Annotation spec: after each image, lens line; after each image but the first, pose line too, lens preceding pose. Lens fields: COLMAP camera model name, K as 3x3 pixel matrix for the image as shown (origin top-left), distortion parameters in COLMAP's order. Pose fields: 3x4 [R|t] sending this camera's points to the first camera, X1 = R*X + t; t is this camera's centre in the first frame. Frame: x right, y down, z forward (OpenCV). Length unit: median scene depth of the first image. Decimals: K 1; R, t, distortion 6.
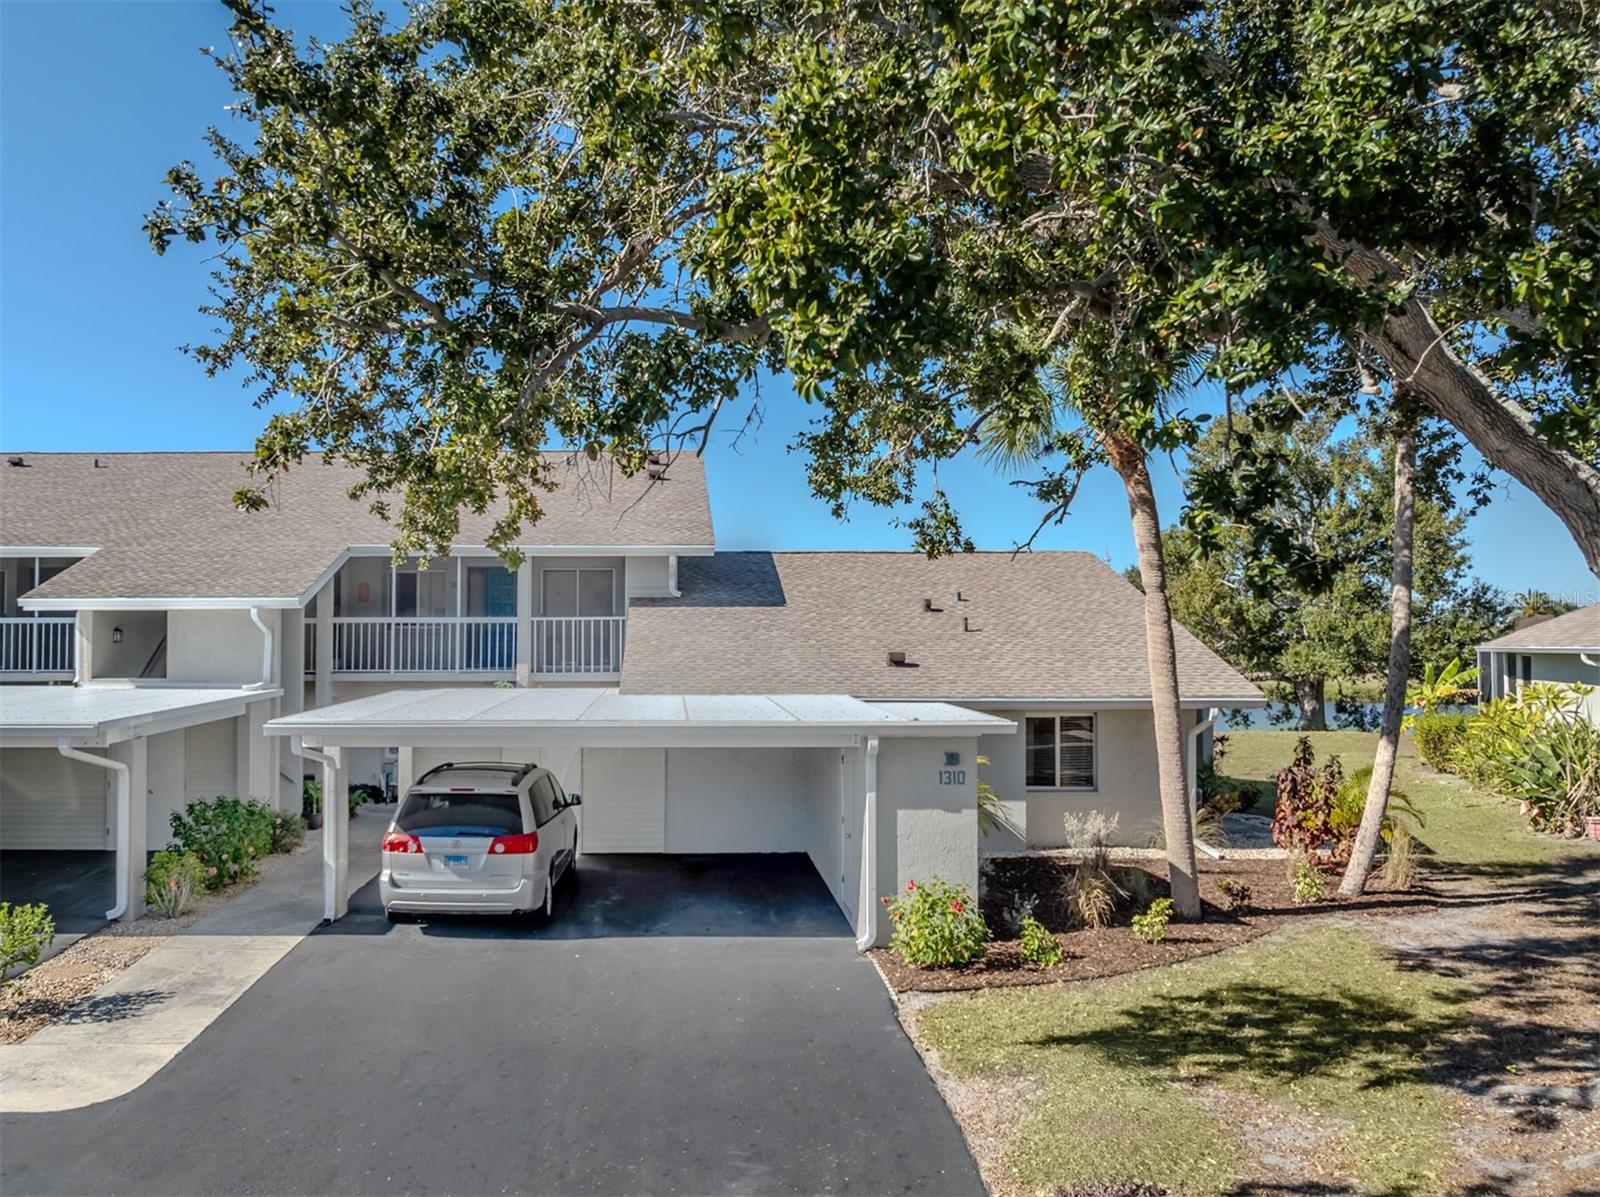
lens RADIAL K [[1137.4, 0, 800.0], [0, 1137.4, 598.5], [0, 0, 1]] dist [-0.012805, -0.005188]
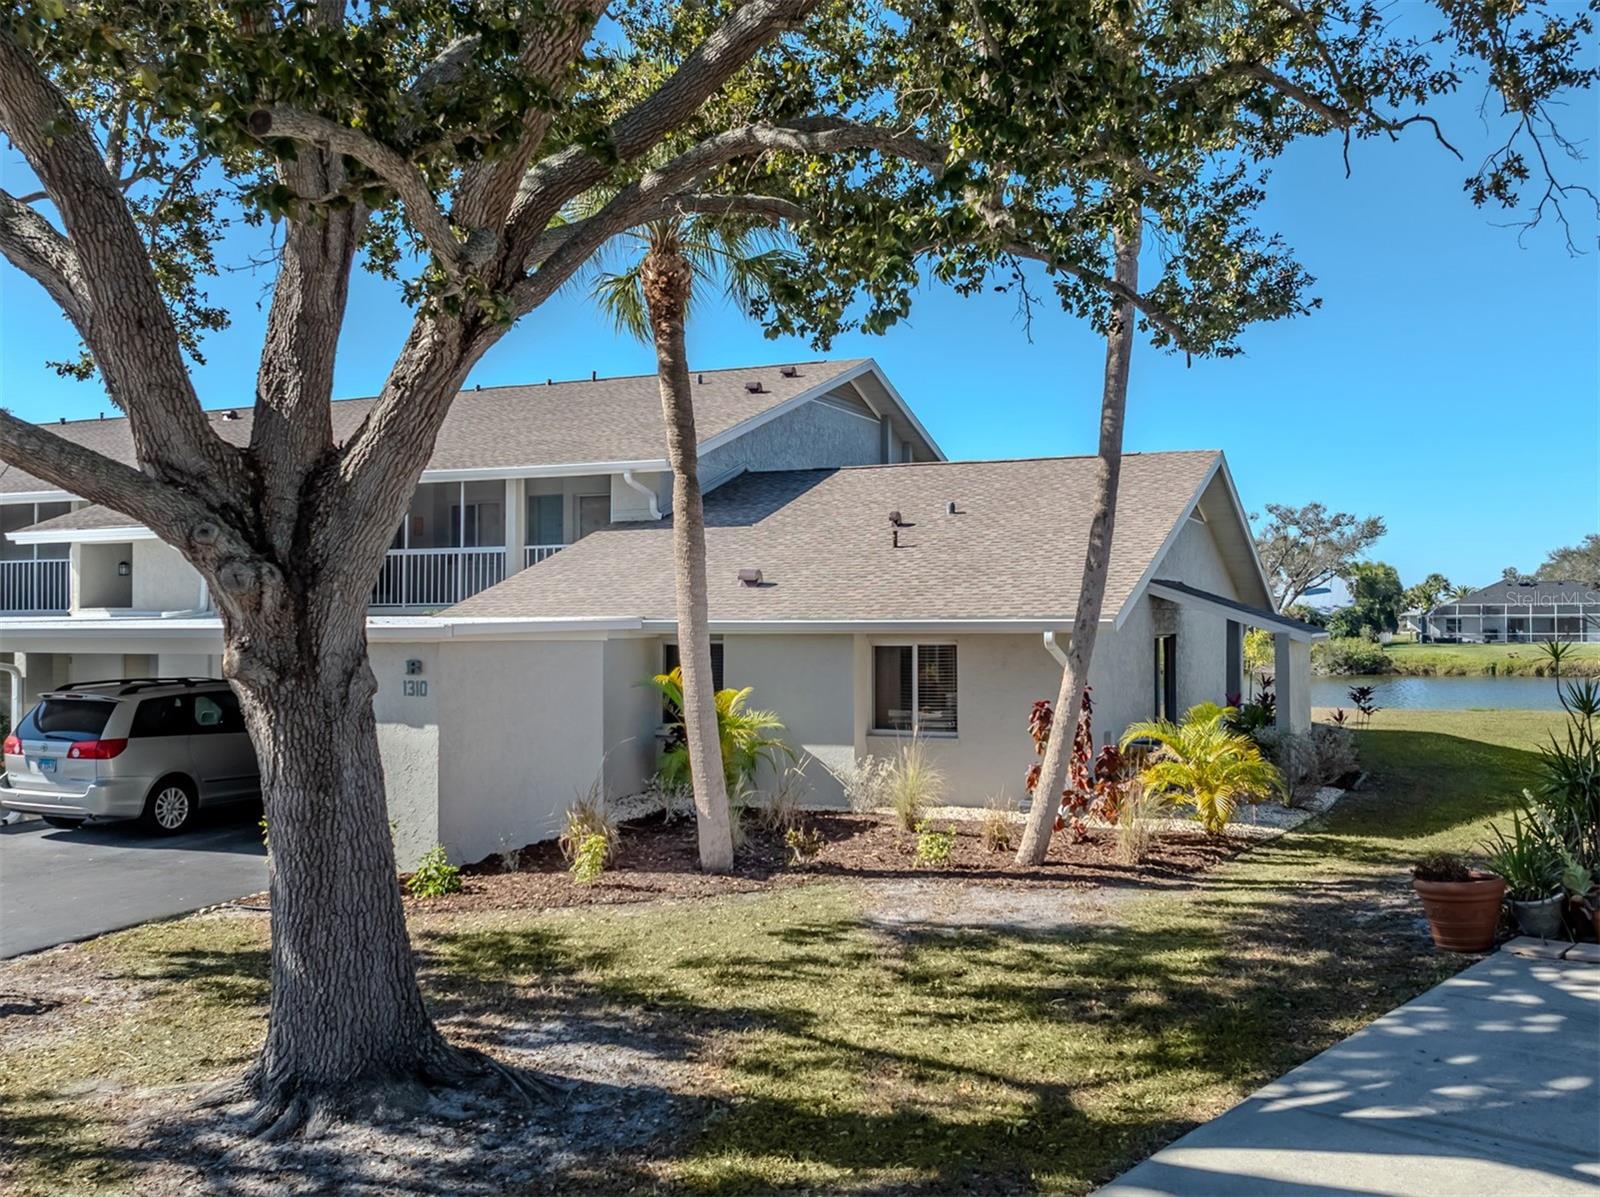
lens RADIAL K [[1323.7, 0, 800.0], [0, 1323.7, 598.5], [0, 0, 1]] dist [-0.016814, -0.005520]
pose [[0.936162, -0.007428, -0.351490, 0.849247], [0.020928, 0.999181, 0.034625, 0.063907], [0.350945, -0.039771, 0.935551, 0.158993]]
